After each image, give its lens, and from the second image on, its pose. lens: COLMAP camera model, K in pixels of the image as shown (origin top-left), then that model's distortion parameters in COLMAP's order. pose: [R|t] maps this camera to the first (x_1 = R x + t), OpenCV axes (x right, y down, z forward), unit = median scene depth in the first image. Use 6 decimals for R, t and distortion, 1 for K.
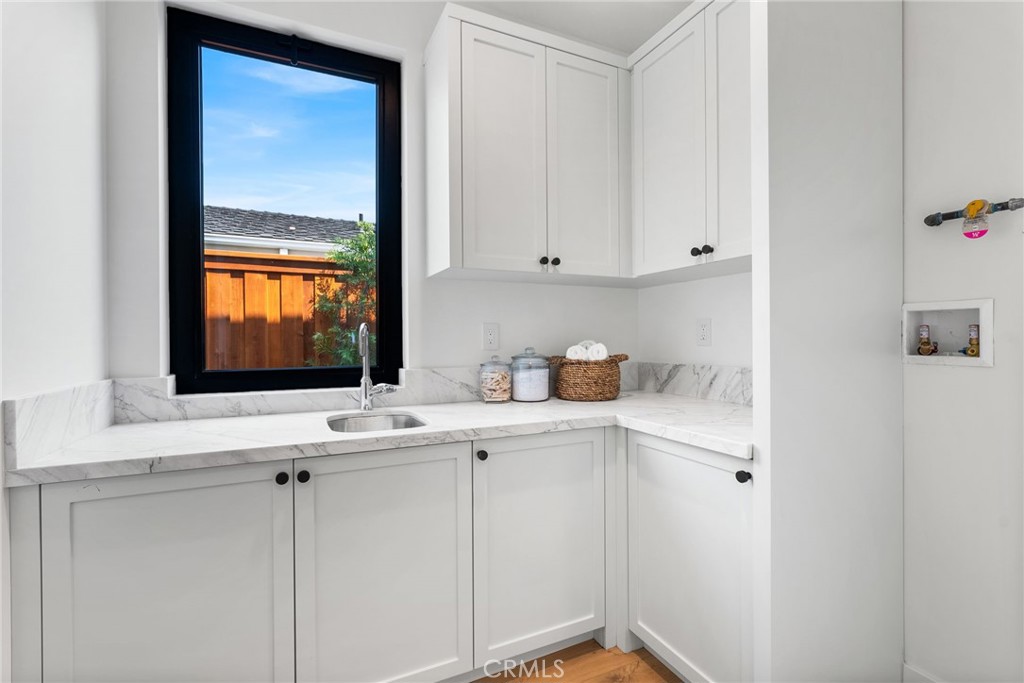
lens RADIAL K [[465.8, 0, 512.5], [0, 465.8, 337.5], [0, 0, 1]] dist [-0.000764, 0.000068]
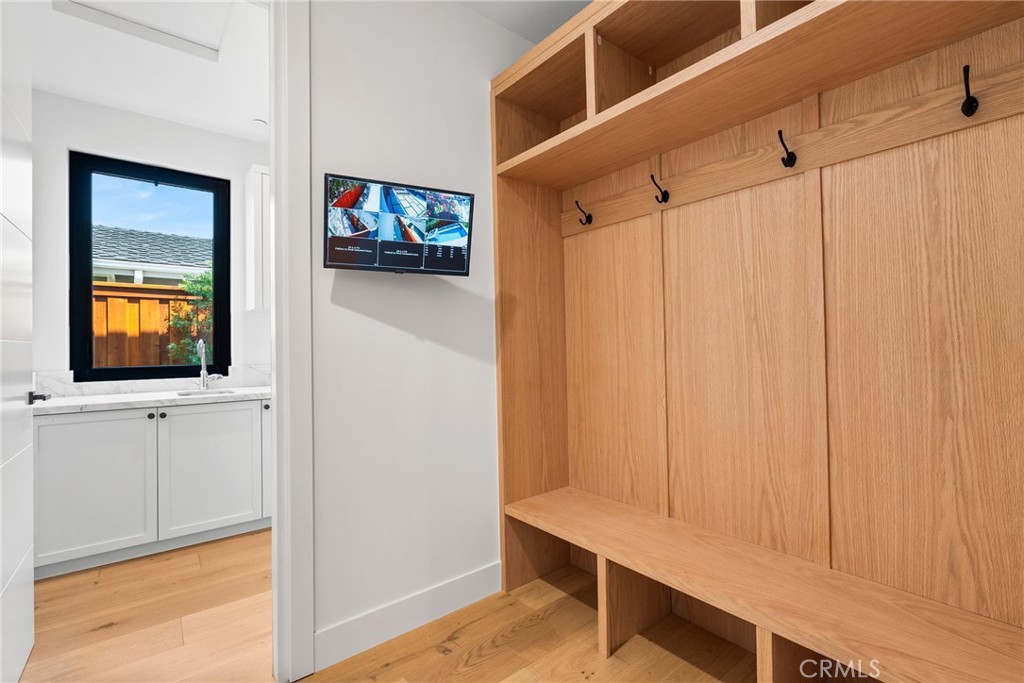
lens RADIAL K [[465.8, 0, 512.5], [0, 465.8, 337.5], [0, 0, 1]] dist [-0.000764, 0.000068]
pose [[0.972550, -0.001734, 0.232689, 0.220149], [0.005584, 0.999858, -0.015888, -0.001161], [-0.232629, 0.016751, 0.972421, -0.522833]]
